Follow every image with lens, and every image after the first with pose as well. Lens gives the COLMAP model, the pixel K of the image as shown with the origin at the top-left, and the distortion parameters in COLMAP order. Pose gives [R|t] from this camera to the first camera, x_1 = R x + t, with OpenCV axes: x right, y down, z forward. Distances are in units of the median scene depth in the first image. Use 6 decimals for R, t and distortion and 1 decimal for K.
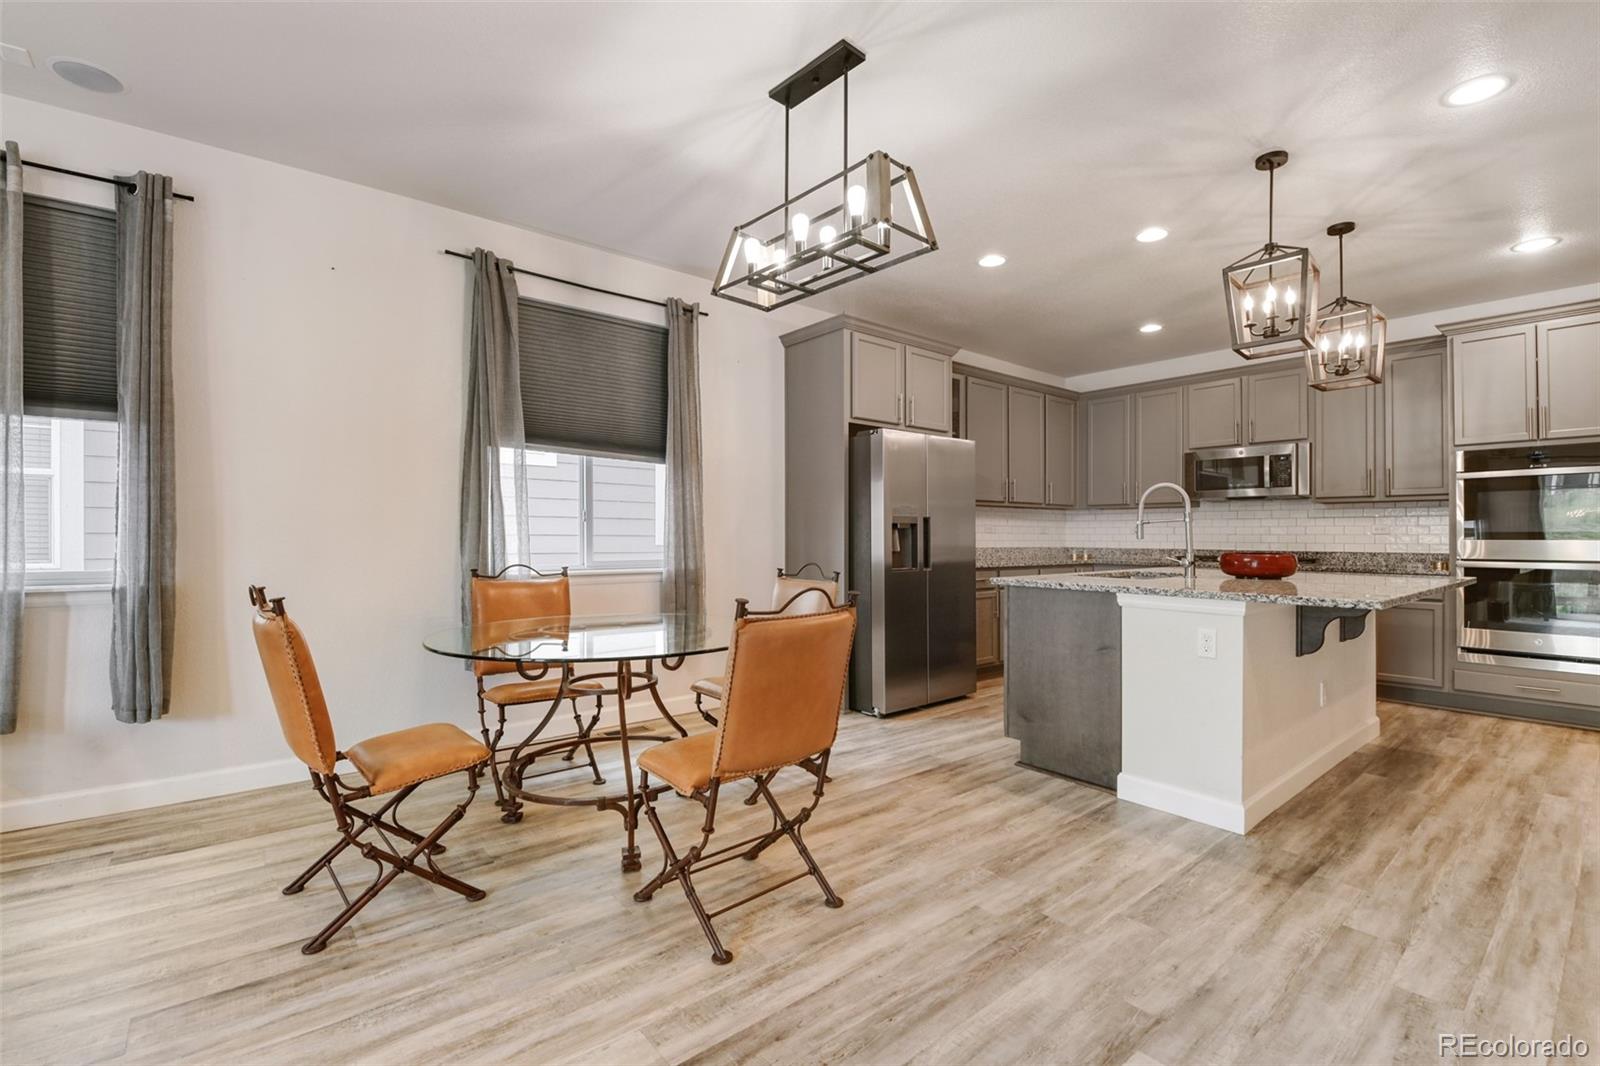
lens RADIAL K [[706.1, 0, 805.5], [0, 706.1, 535.8], [0, 0, 1]] dist [-0.004183, -0.007435]
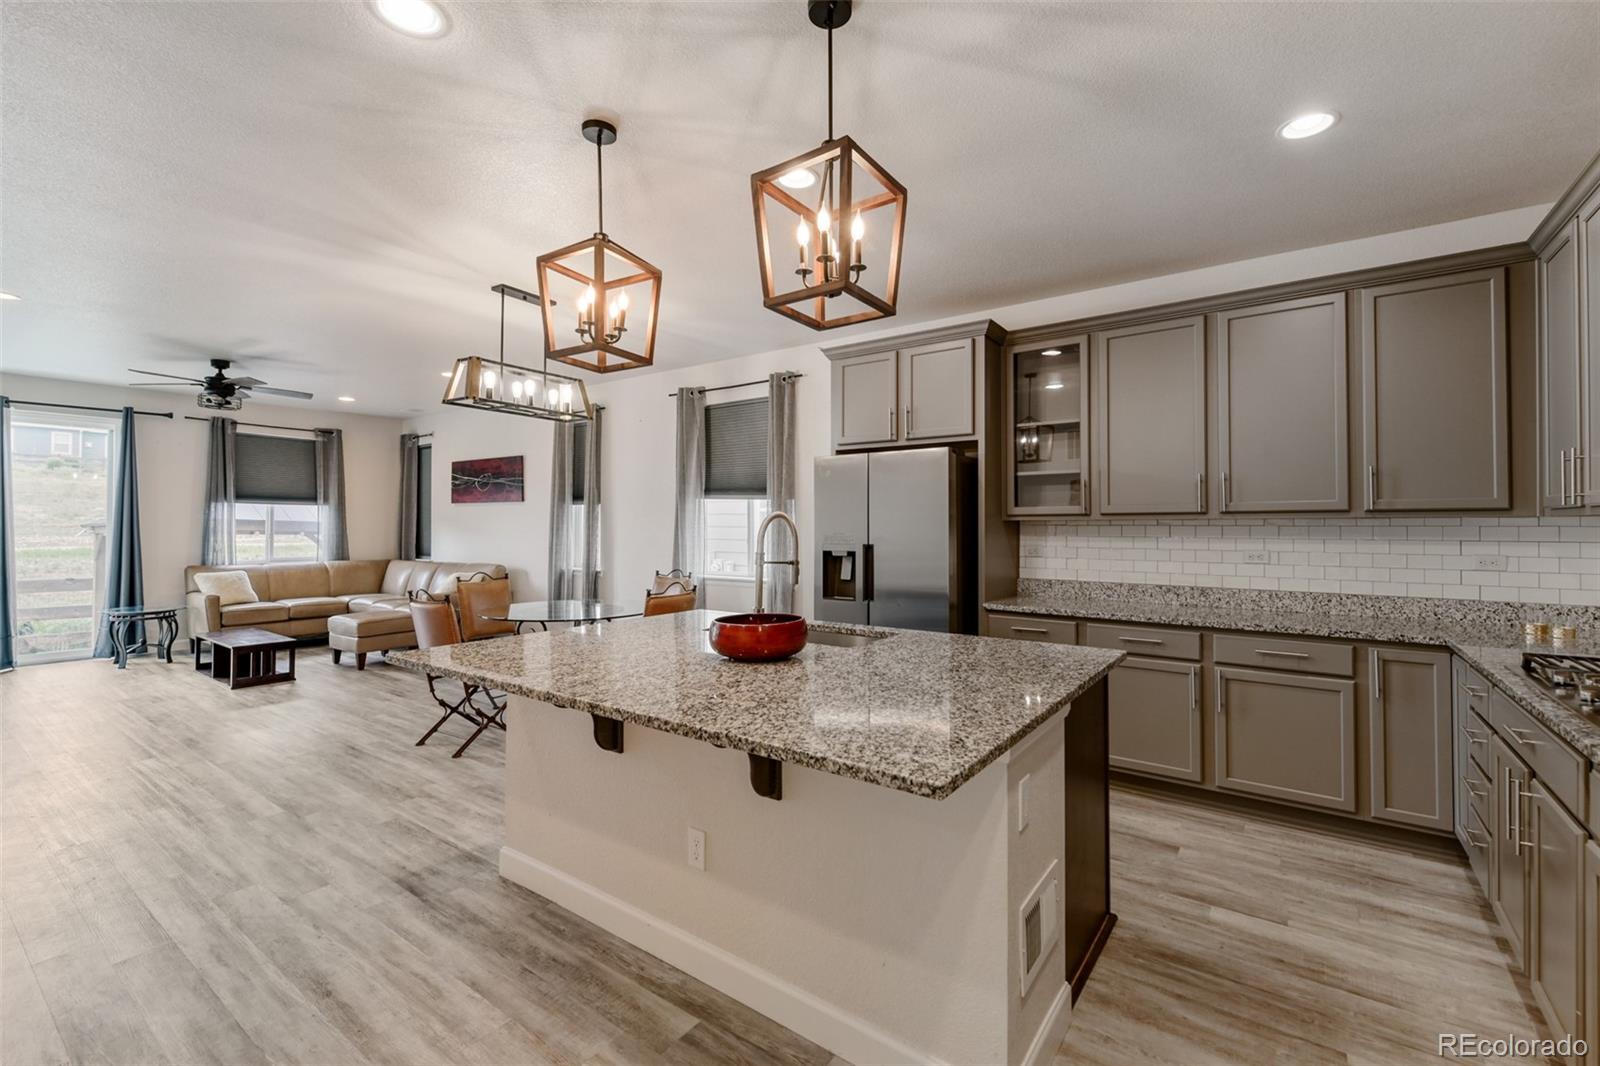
lens RADIAL K [[706.1, 0, 825.5], [0, 706.1, 522.0], [0, 0, 1]] dist [-0.004183, -0.007435]
pose [[0.253265, -0.010282, -0.967342, 1.219482], [-0.001984, 0.999936, -0.011147, -0.053921], [0.967395, 0.004742, 0.253228, 0.840138]]
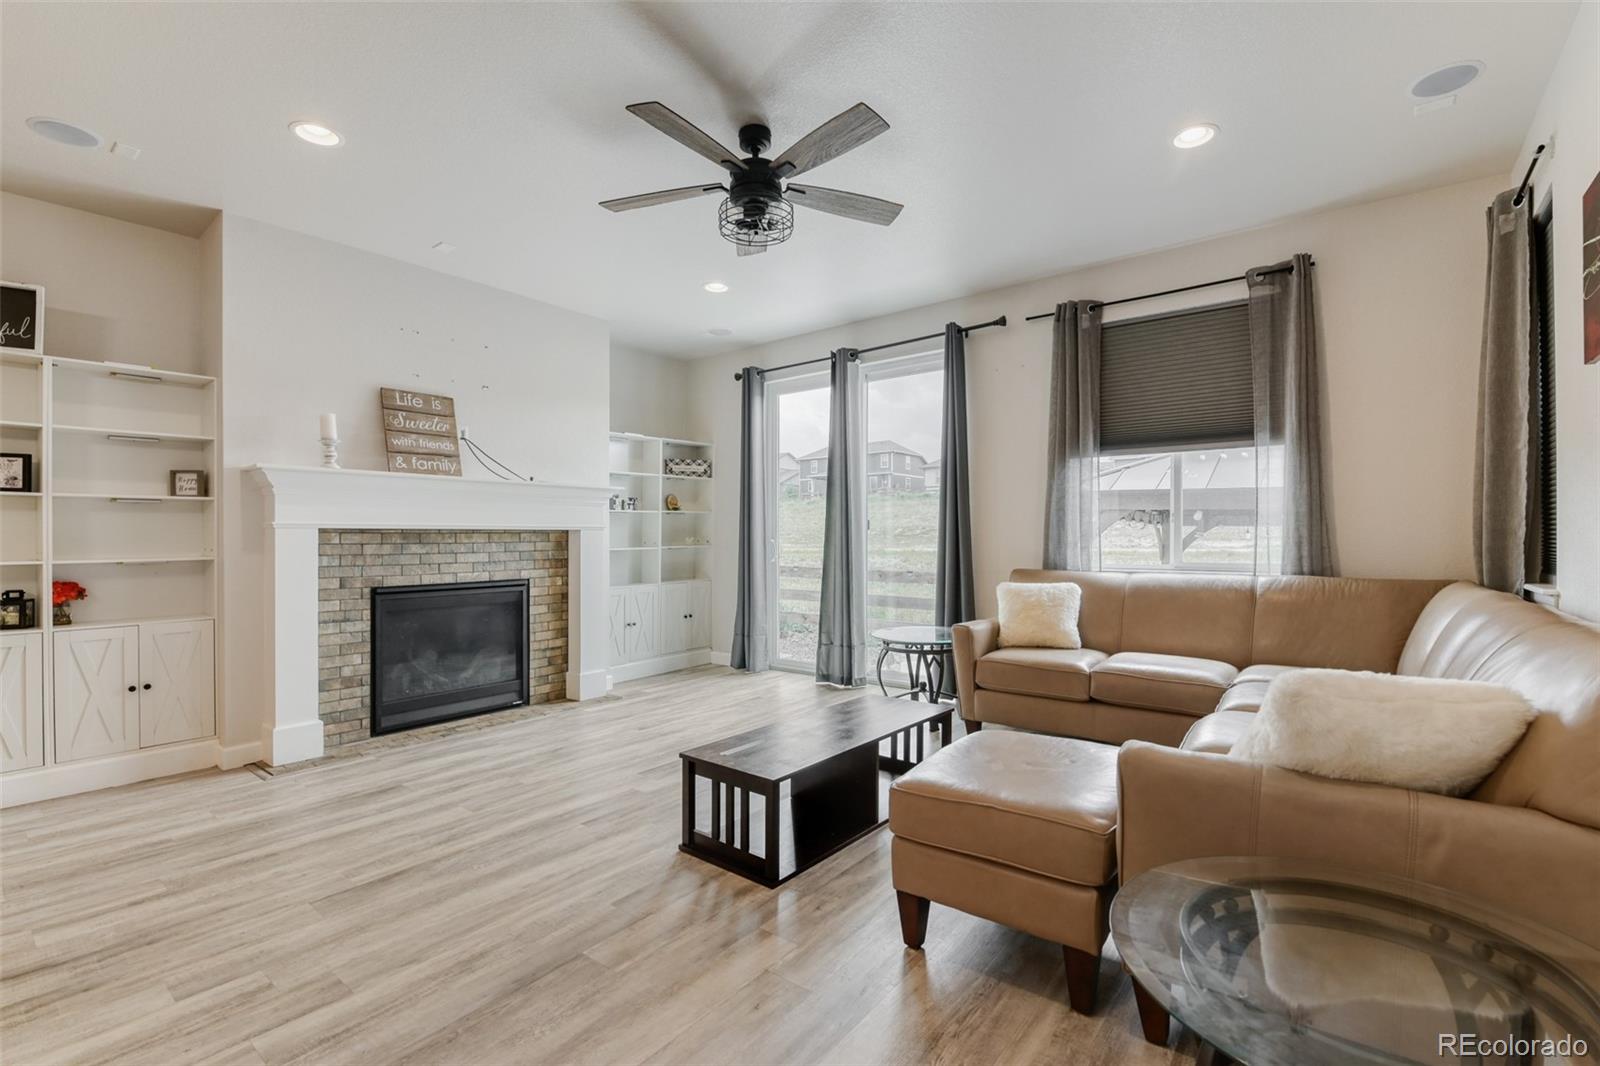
lens RADIAL K [[706.1, 0, 806.3], [0, 706.1, 537.2], [0, 0, 1]] dist [-0.004183, -0.007435]
pose [[-0.976087, 0.004275, -0.217340, -0.567098], [0.004279, 0.999991, 0.000455, -0.003614], [0.217340, -0.000486, -0.976096, 0.655611]]
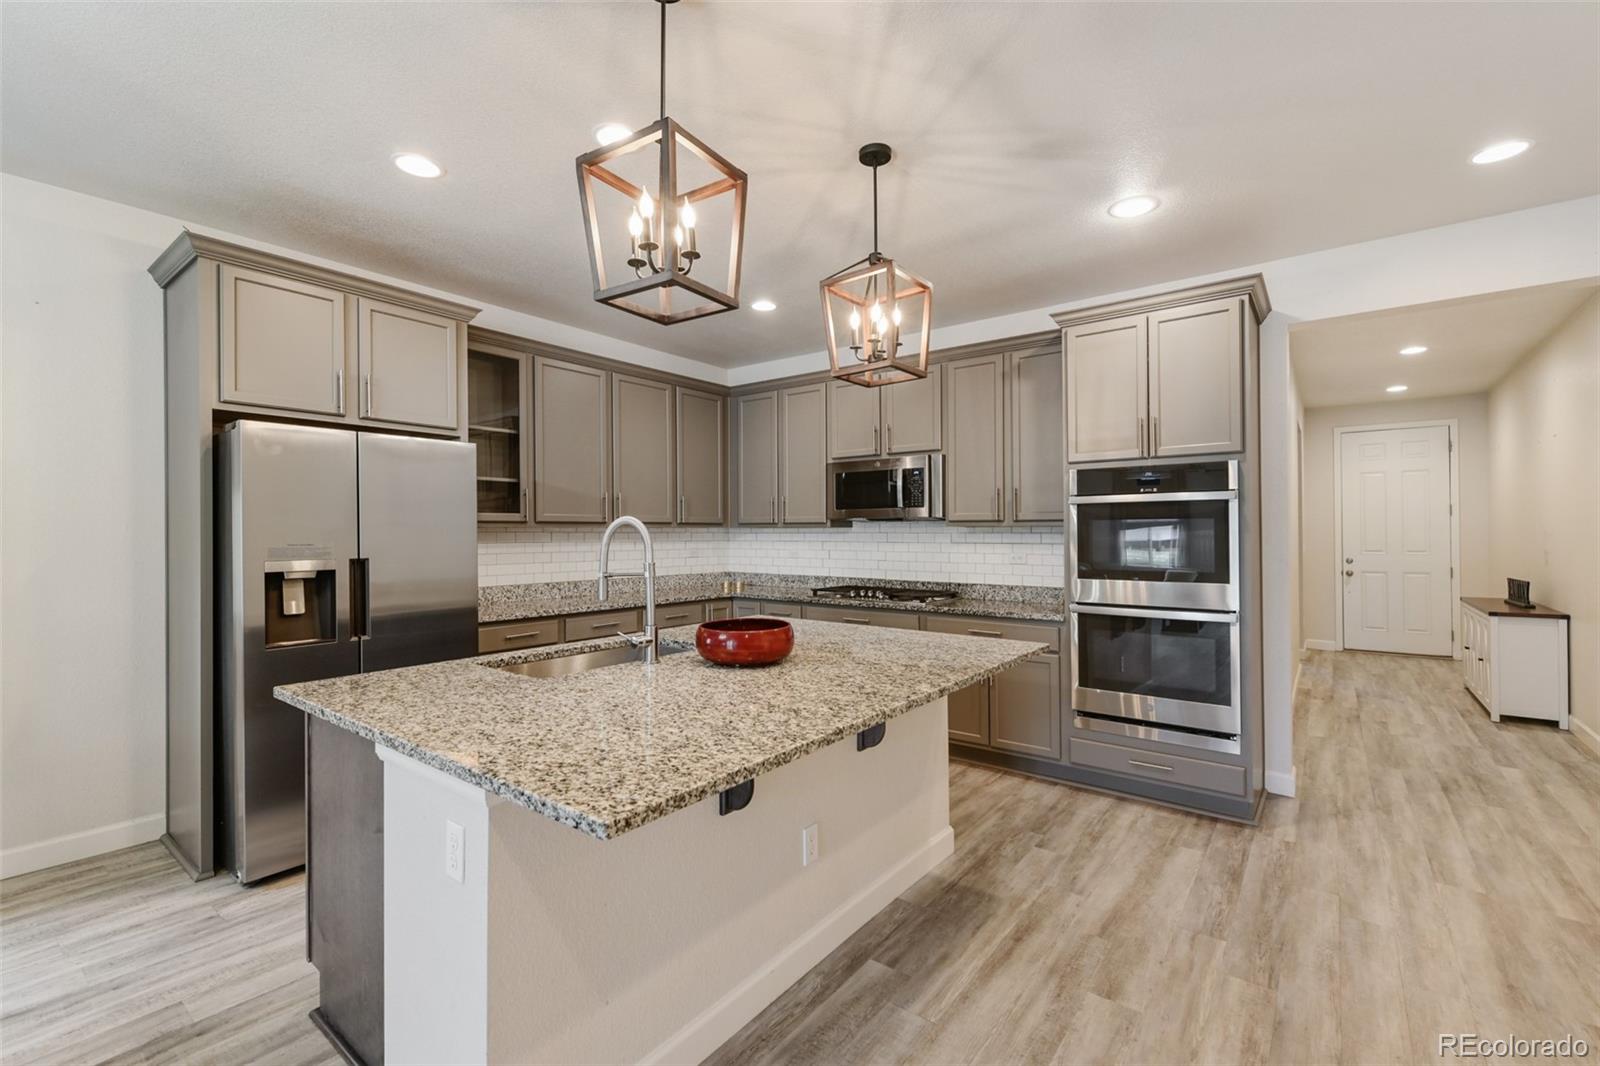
lens RADIAL K [[706.1, 0, 804.3], [0, 706.1, 531.3], [0, 0, 1]] dist [-0.004183, -0.007435]
pose [[0.973110, -0.006108, 0.230261, 0.508617], [0.006583, 0.999977, -0.001294, -0.057865], [-0.230248, 0.002775, 0.973128, 0.316873]]
